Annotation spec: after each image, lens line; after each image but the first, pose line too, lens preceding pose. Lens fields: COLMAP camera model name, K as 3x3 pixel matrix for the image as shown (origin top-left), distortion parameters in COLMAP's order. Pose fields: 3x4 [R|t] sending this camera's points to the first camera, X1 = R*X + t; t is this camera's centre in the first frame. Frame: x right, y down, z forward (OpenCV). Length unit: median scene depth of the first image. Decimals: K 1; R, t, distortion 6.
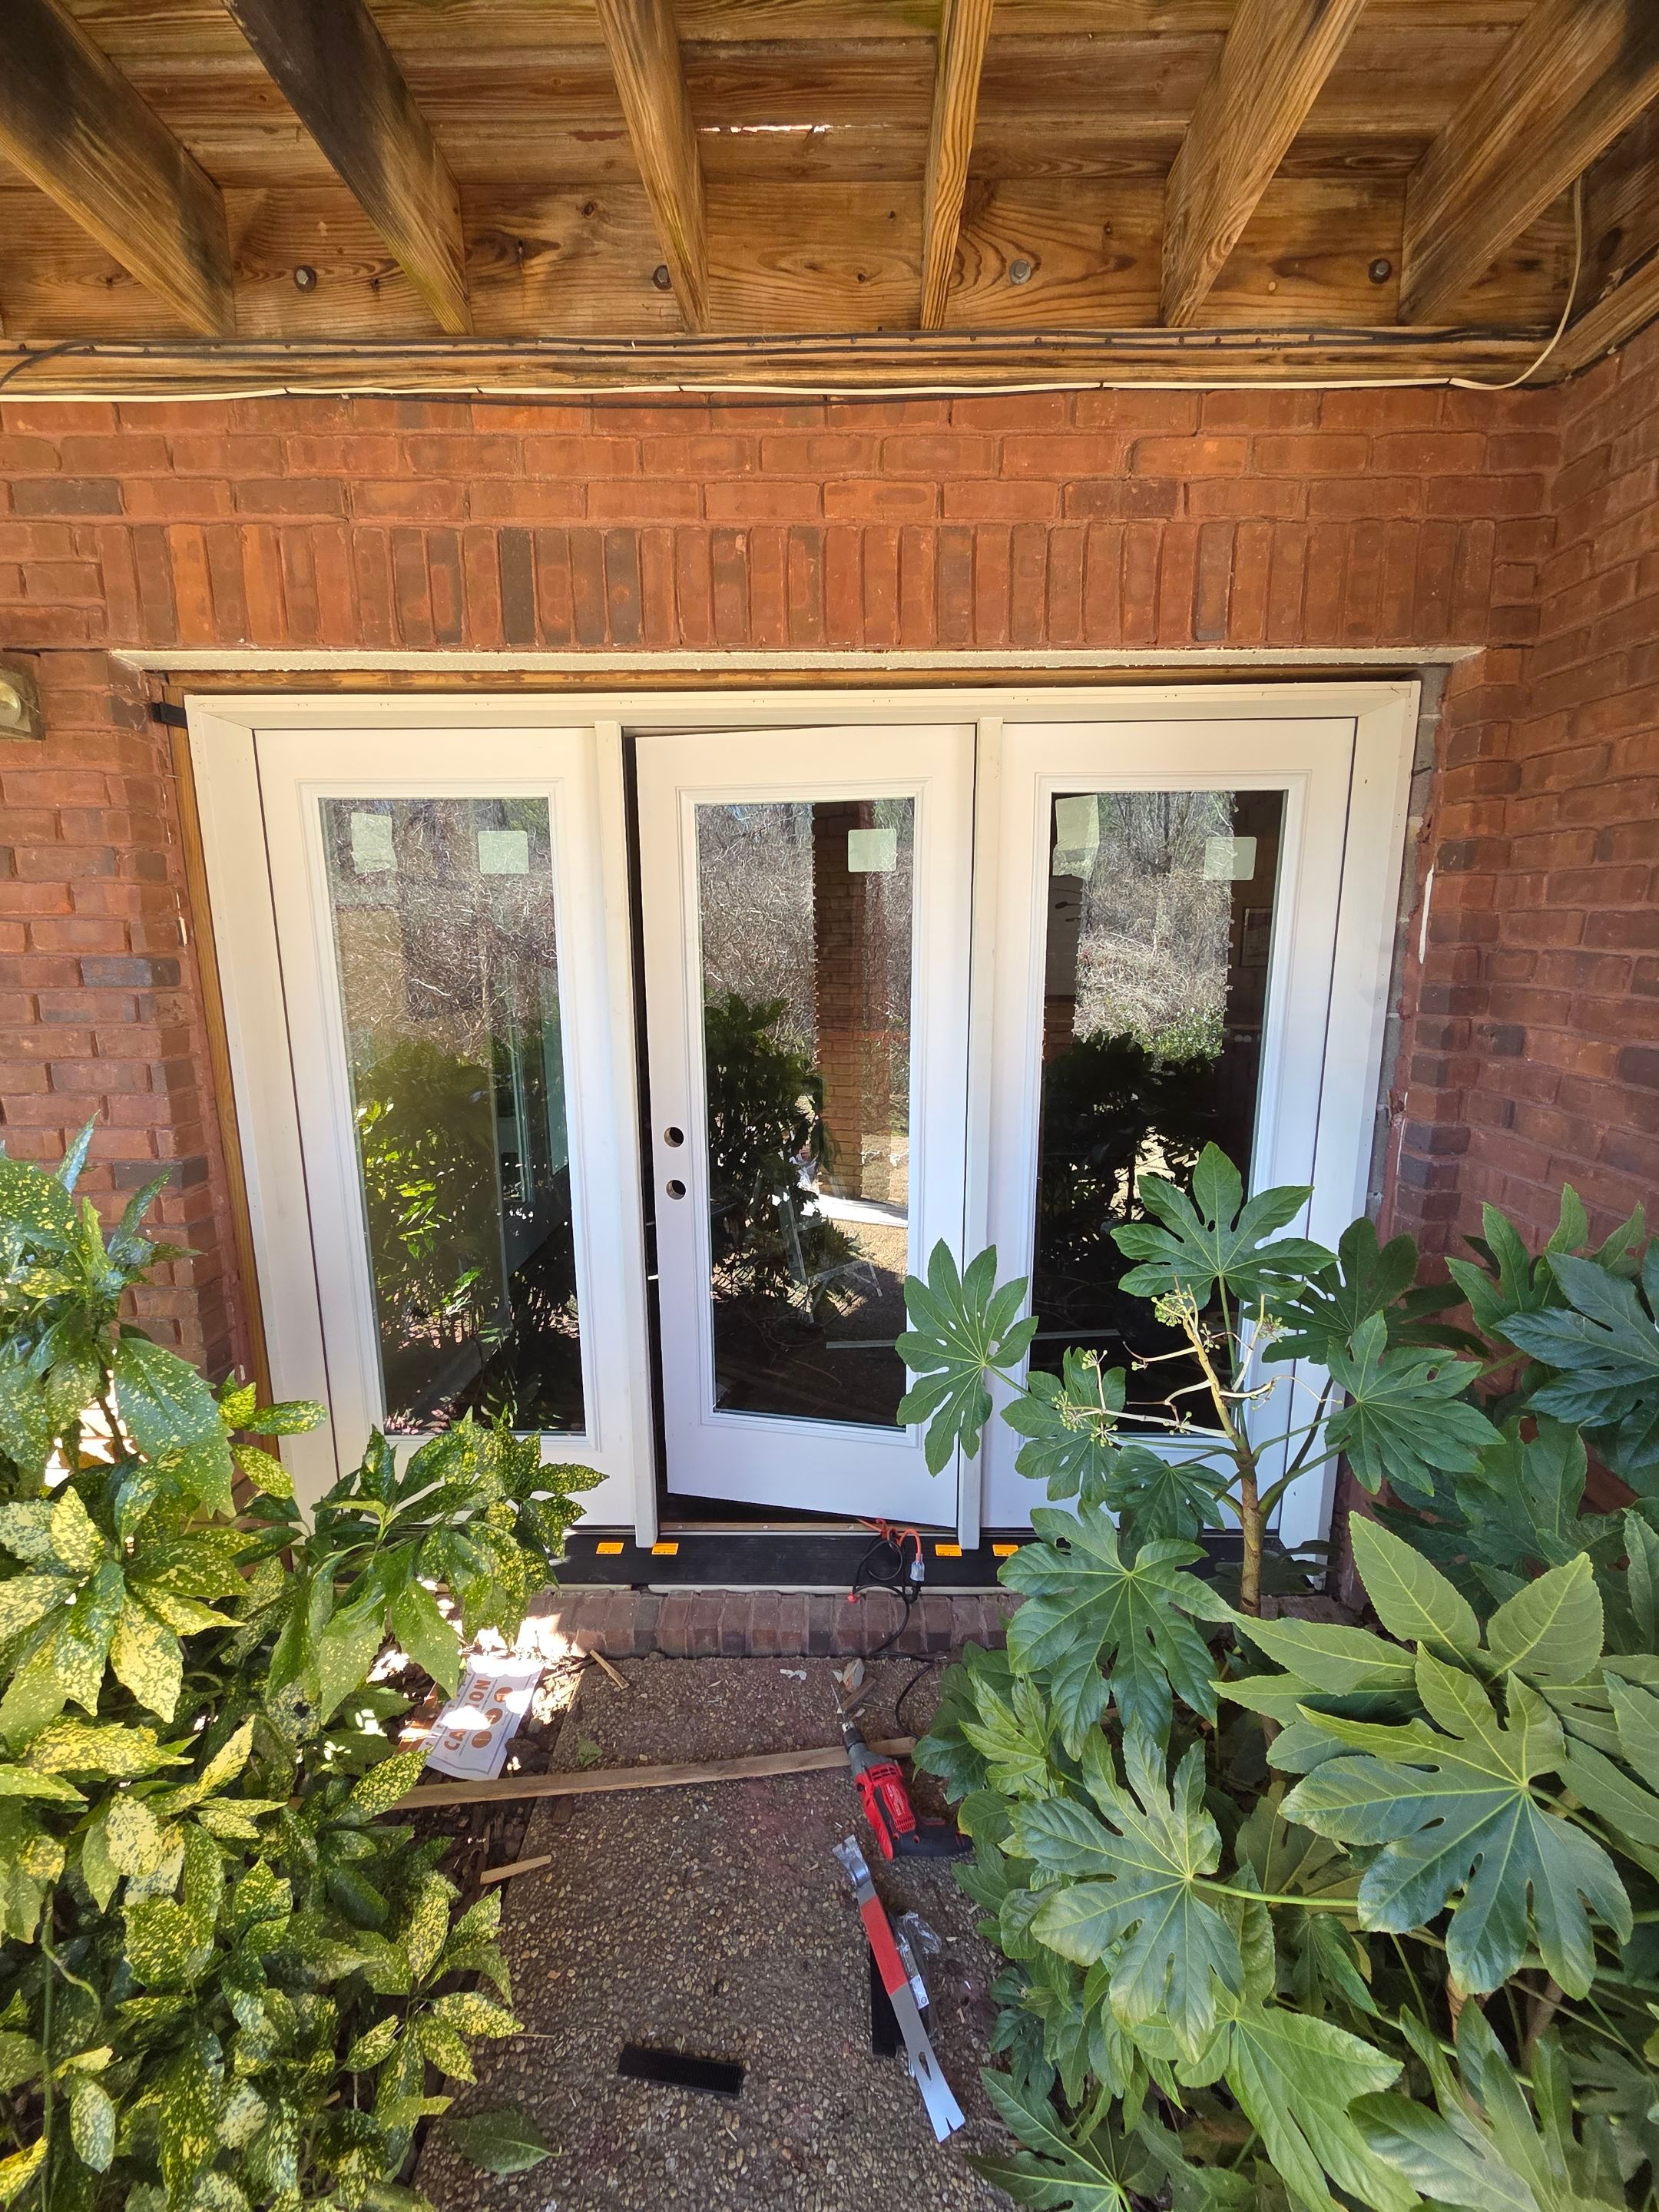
lens RADIAL K [[901.8, 0, 826.6], [0, 901.8, 1103.5], [0, 0, 1]] dist [-0.001648, -0.000585]
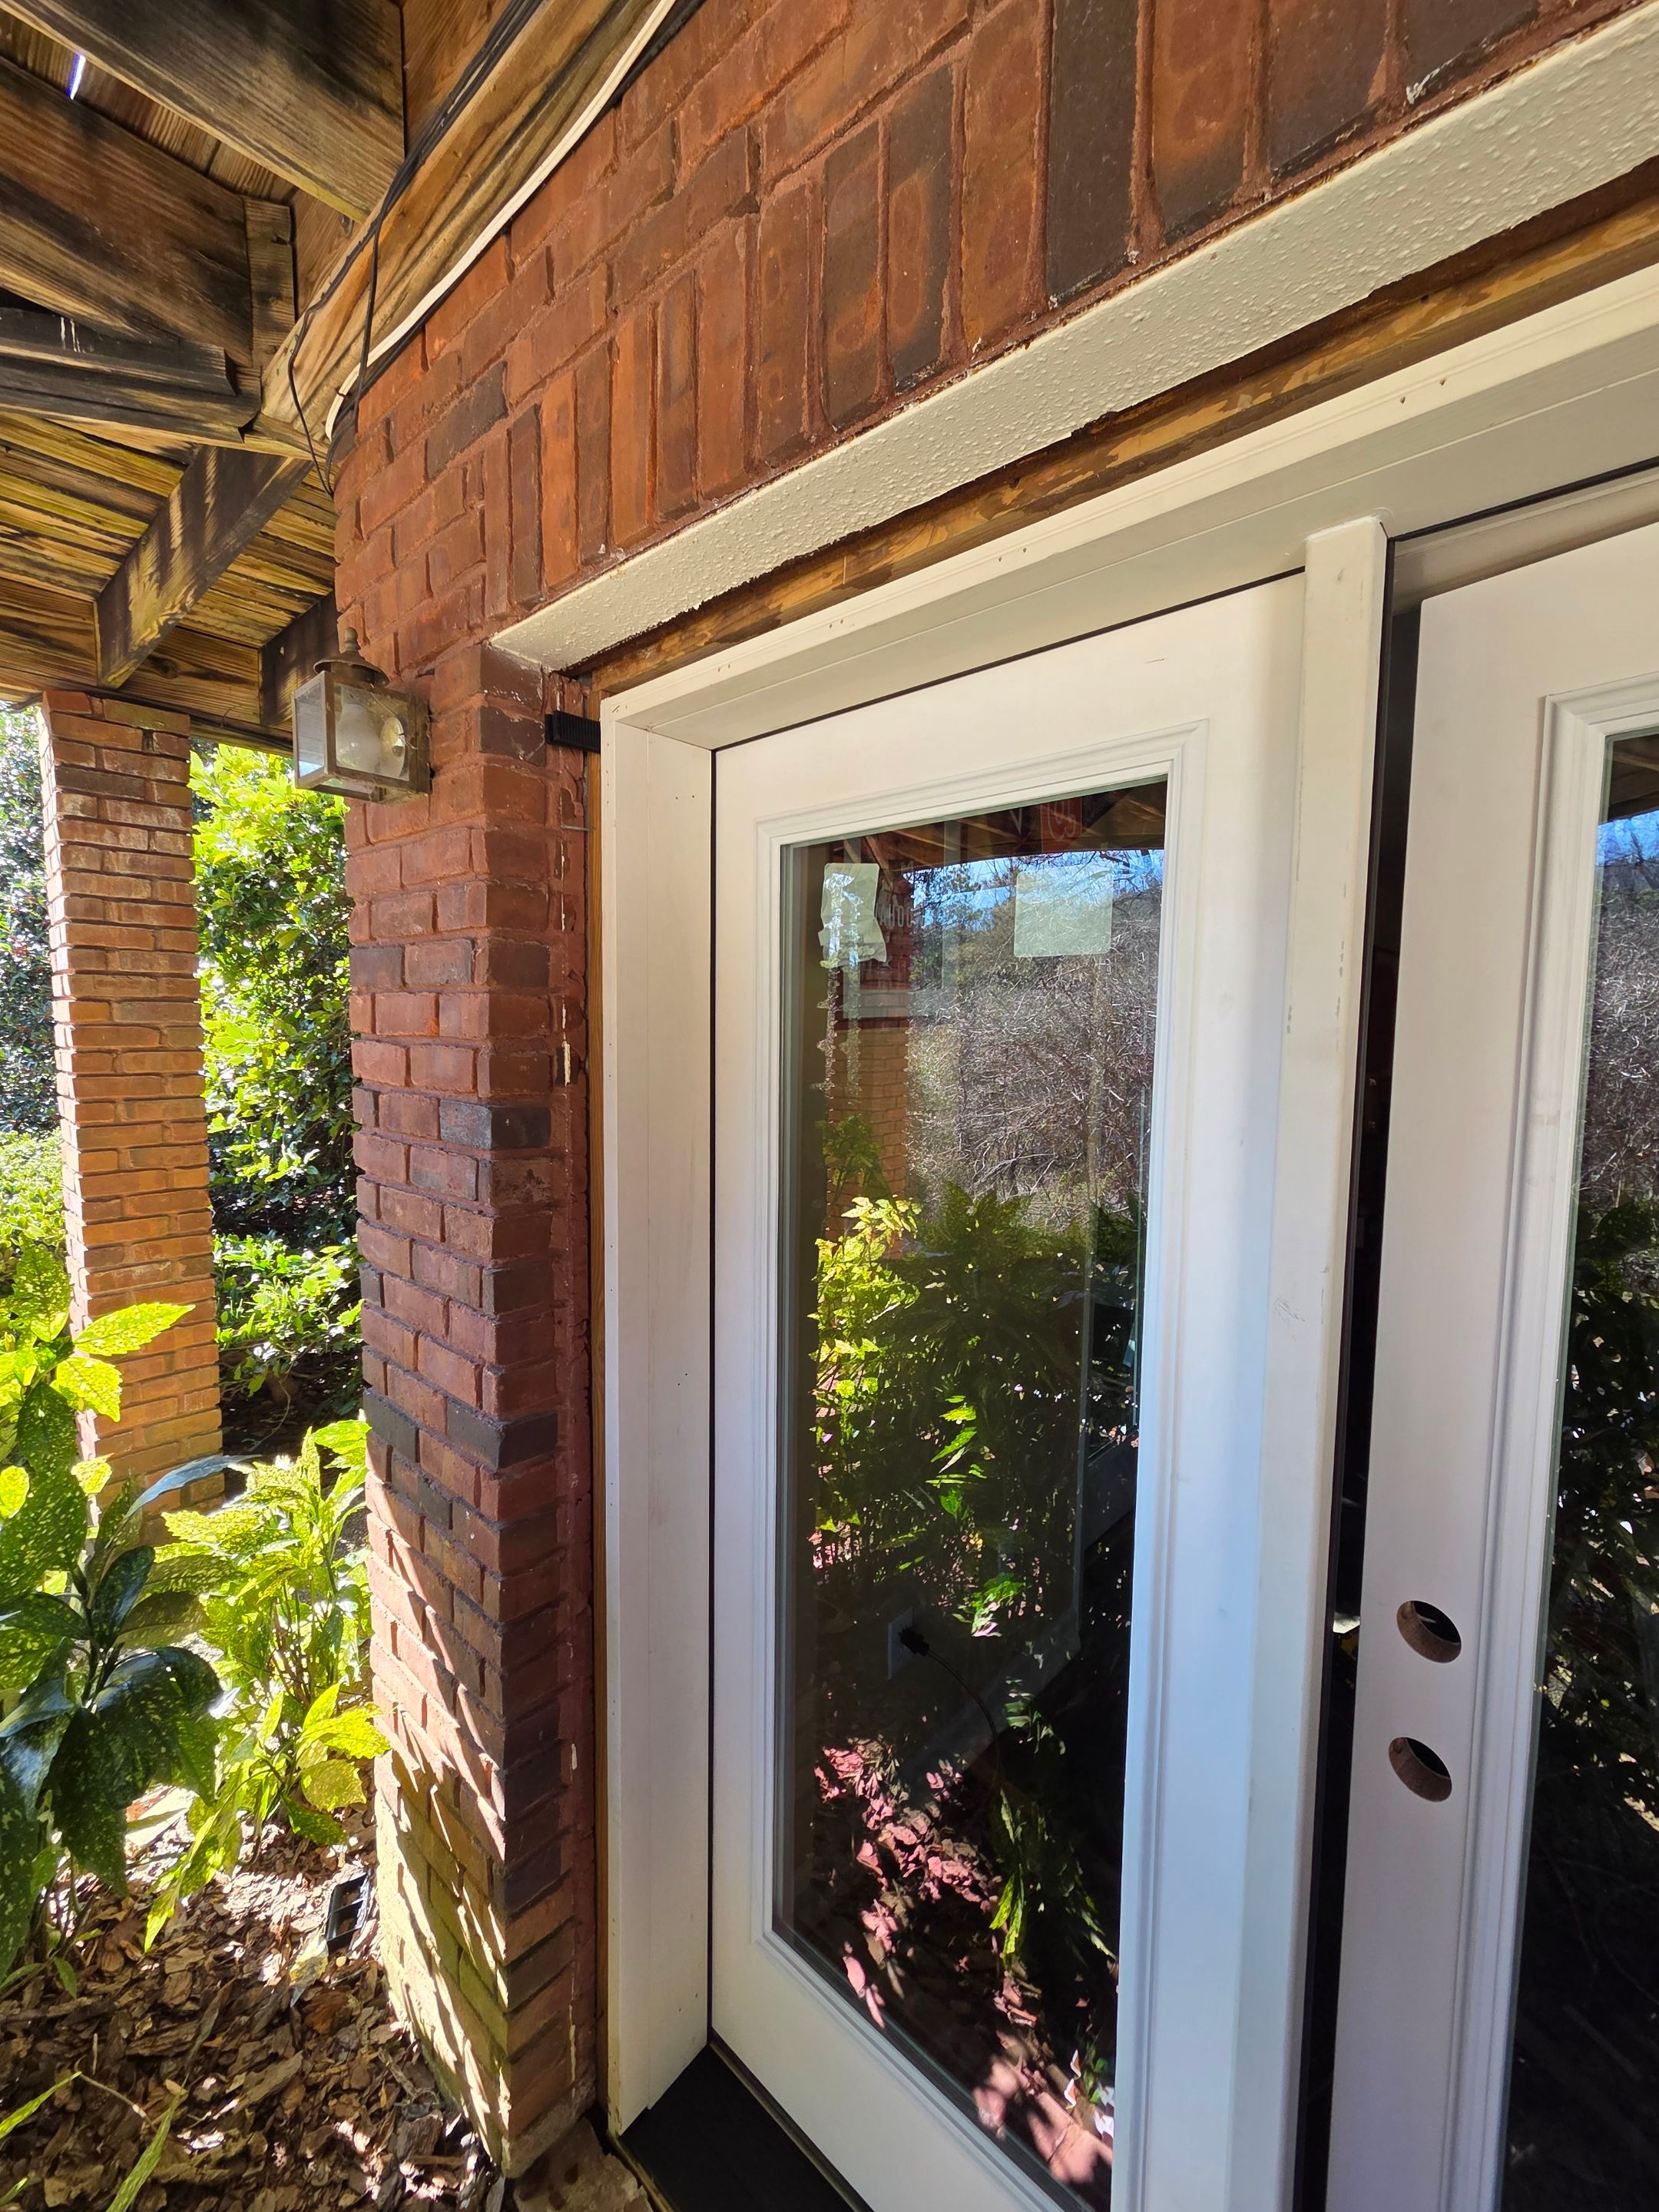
lens RADIAL K [[901.8, 0, 815.4], [0, 901.8, 1111.7], [0, 0, 1]] dist [-0.001648, -0.000585]
pose [[0.744313, 0.062675, -0.664884, -0.157961], [-0.136433, 0.988860, -0.059518, -0.150568], [0.653747, 0.135012, 0.744572, 0.675288]]
